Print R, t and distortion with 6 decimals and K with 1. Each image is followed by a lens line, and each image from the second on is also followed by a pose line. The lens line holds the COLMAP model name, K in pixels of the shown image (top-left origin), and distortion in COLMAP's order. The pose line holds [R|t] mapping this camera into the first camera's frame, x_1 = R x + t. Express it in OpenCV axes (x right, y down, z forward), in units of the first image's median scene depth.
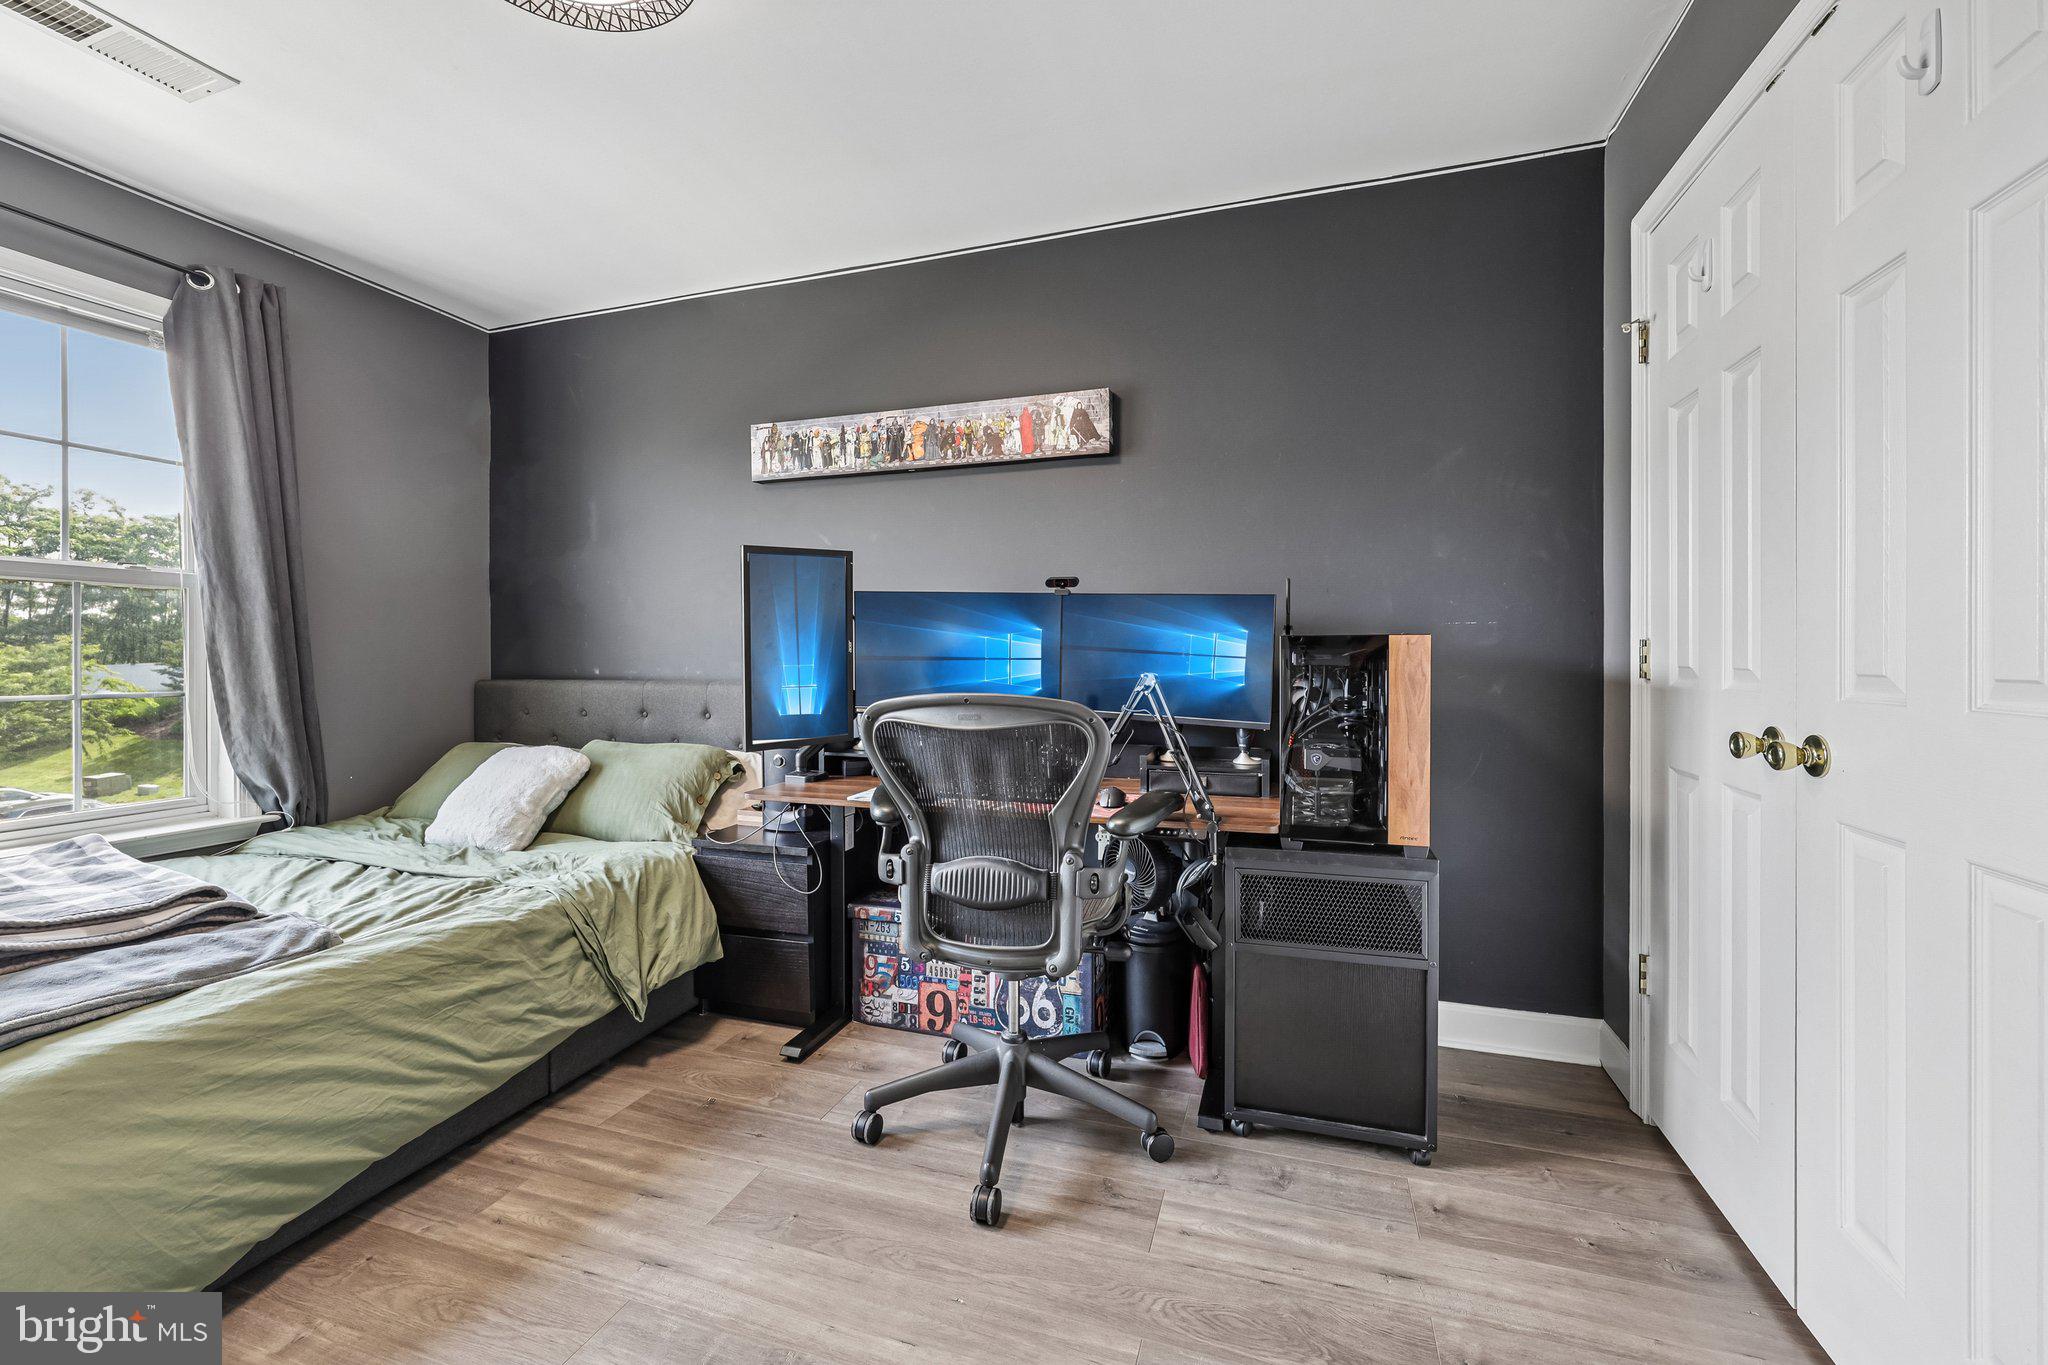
lens RADIAL K [[851.7, 0, 1024.7], [0, 851.7, 657.8], [0, 0, 1]] dist [0.000247, 0.000224]
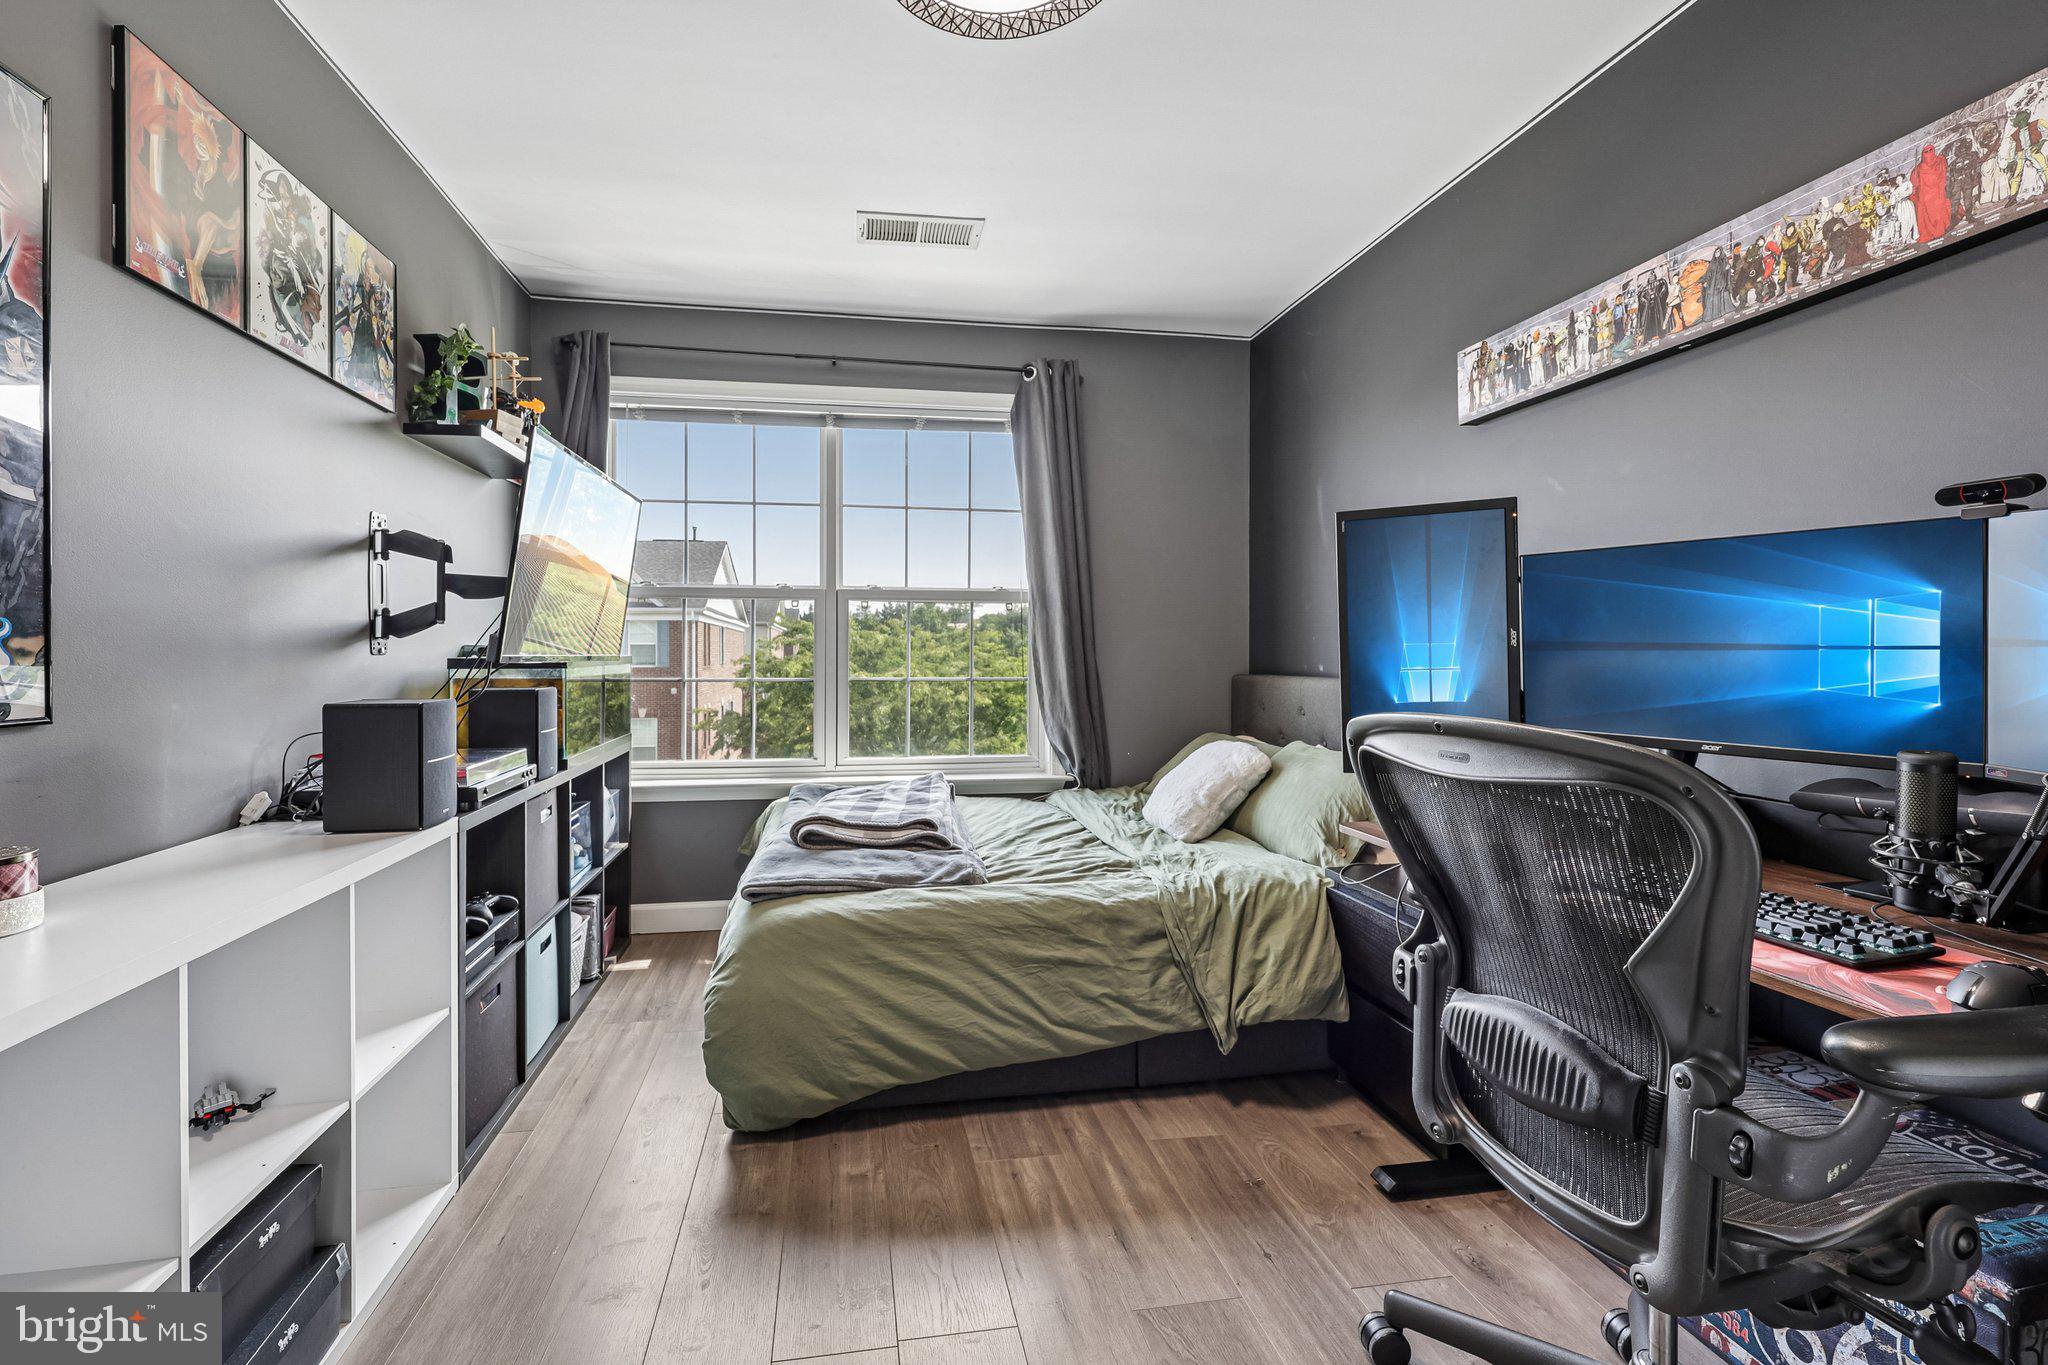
lens RADIAL K [[874.7, 0, 1019.6], [0, 874.7, 653.8], [0, 0, 1]] dist [0.002151, 0.000423]
pose [[0.444663, 0.002015, -0.895696, 0.265825], [-0.001970, 0.999997, 0.001272, -0.000178], [0.895696, 0.001199, 0.444665, 0.361968]]
